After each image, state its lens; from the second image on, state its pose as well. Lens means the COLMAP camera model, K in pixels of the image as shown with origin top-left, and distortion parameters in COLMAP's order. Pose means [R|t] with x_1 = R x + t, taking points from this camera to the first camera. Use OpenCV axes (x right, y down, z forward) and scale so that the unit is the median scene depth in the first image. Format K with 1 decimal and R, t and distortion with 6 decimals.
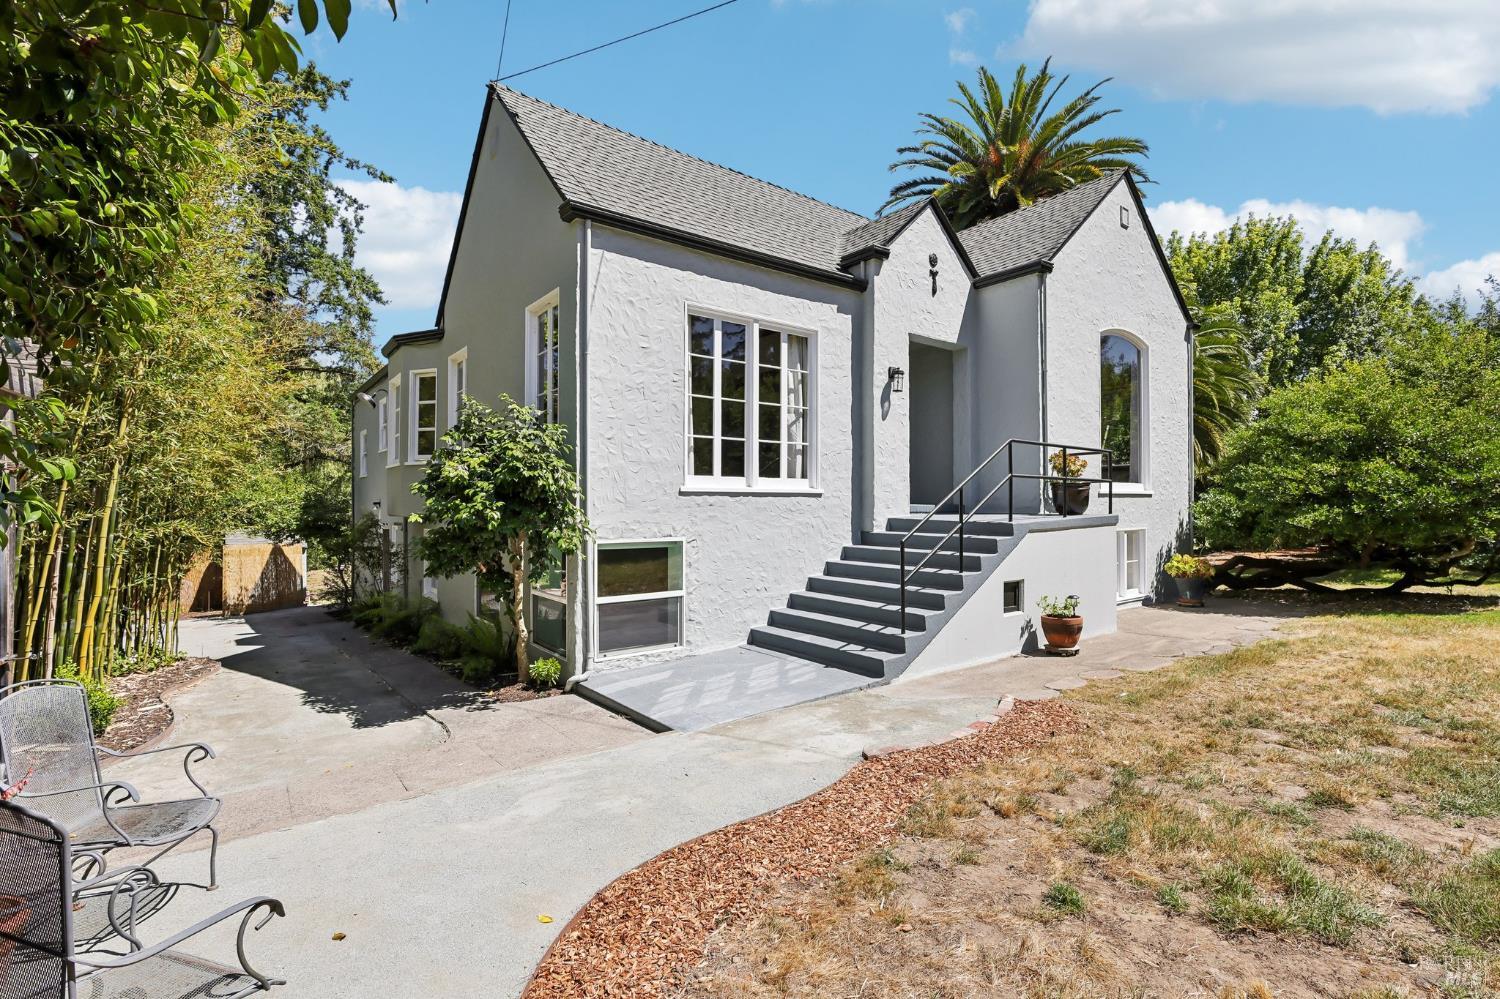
lens RADIAL K [[690.5, 0, 750.0], [0, 690.5, 499.5], [0, 0, 1]] dist [0.001653, -0.000482]
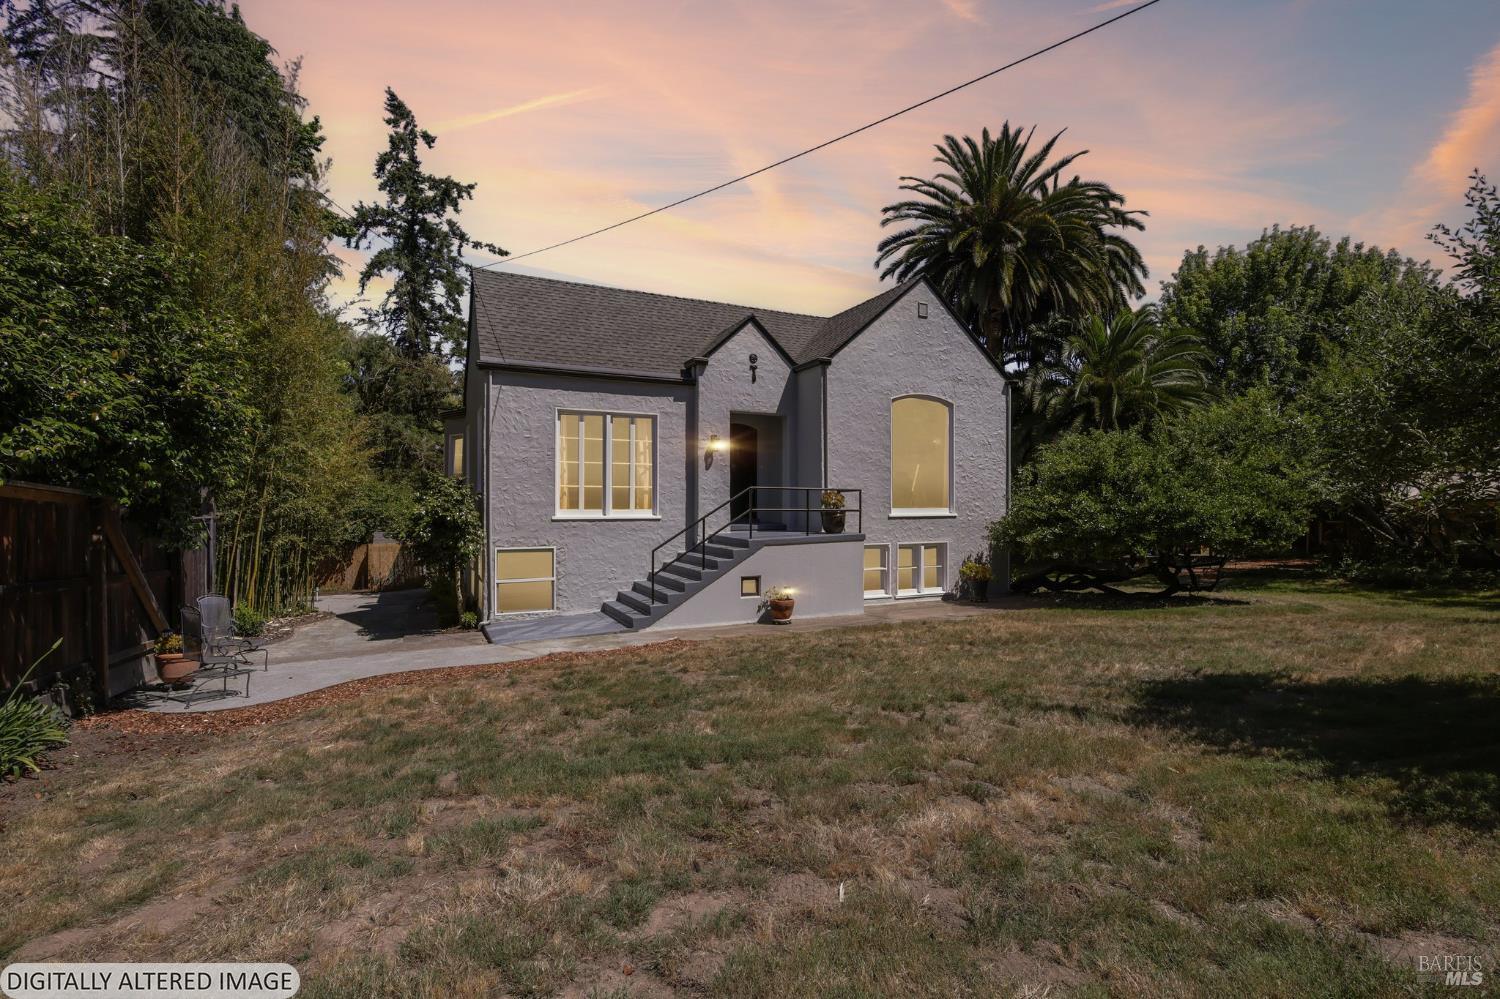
lens RADIAL K [[690.5, 0, 750.0], [0, 690.5, 499.5], [0, 0, 1]] dist [0.001653, -0.000482]
pose [[0.977986, -0.000596, -0.208668, 0.597902], [0.000618, 1.000000, 0.000037, -0.049396], [0.208668, -0.000165, 0.977986, -0.463679]]
